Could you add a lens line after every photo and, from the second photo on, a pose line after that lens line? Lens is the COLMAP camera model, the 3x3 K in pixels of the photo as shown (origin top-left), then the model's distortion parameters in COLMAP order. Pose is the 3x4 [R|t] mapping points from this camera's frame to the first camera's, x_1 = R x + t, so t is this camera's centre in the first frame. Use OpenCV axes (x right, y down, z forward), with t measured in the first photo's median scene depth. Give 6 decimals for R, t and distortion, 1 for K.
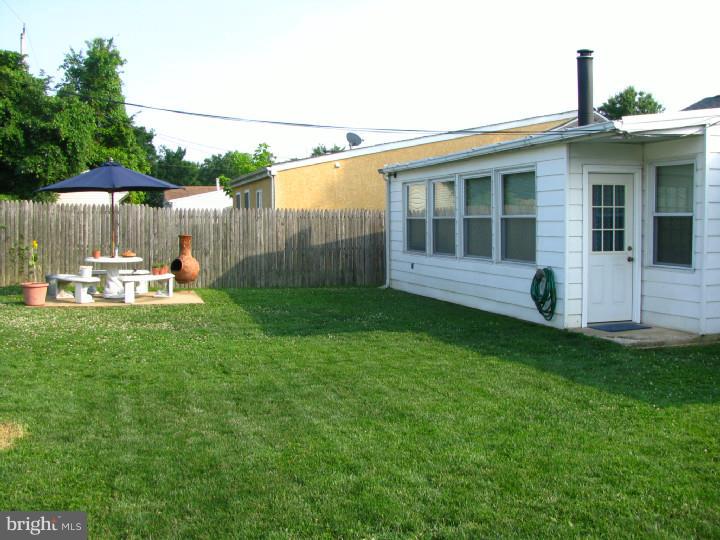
lens RADIAL K [[796.0, 0, 360.0], [0, 796.0, 270.0], [0, 0, 1]] dist [-0.213119, 0.285267]
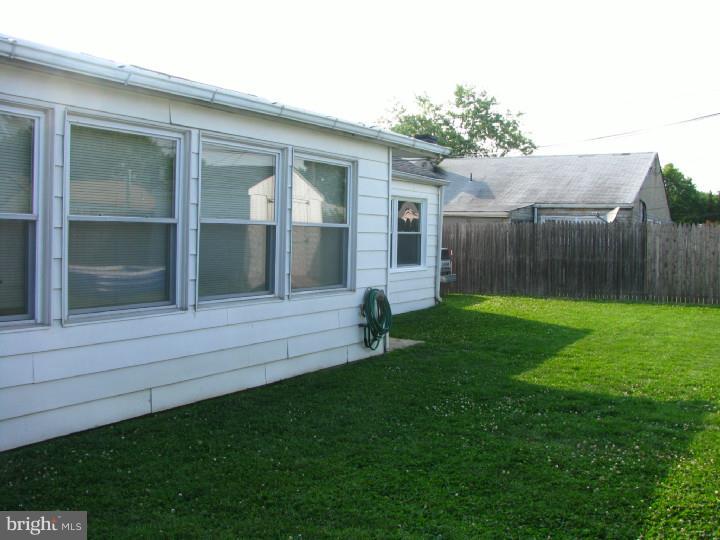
lens RADIAL K [[796.0, 0, 360.0], [0, 796.0, 270.0], [0, 0, 1]] dist [-0.213119, 0.285267]
pose [[-0.706332, -0.043216, 0.706560, -0.302638], [0.027120, 0.995750, 0.088015, -0.084021], [-0.707361, 0.081329, -0.702158, 1.385198]]
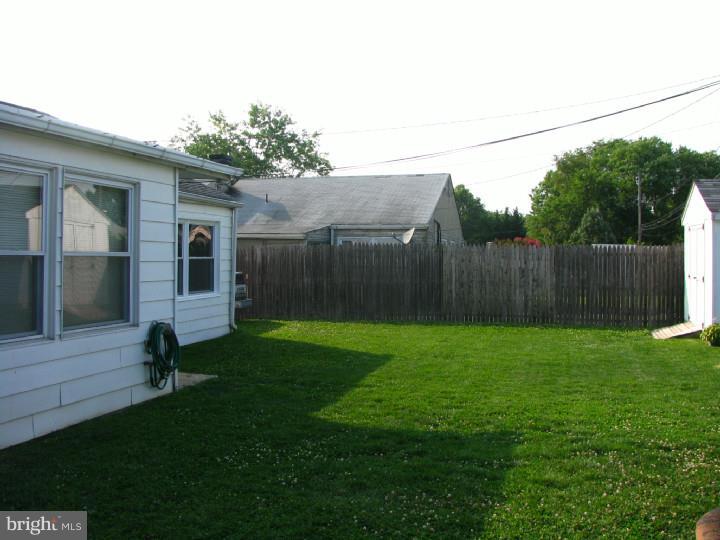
lens RADIAL K [[796.0, 0, 360.0], [0, 796.0, 270.0], [0, 0, 1]] dist [-0.213119, 0.285267]
pose [[-0.861502, -0.014598, 0.507544, -0.274913], [0.024008, 0.997297, 0.069436, -0.087877], [-0.507186, 0.072004, -0.858824, 1.342300]]
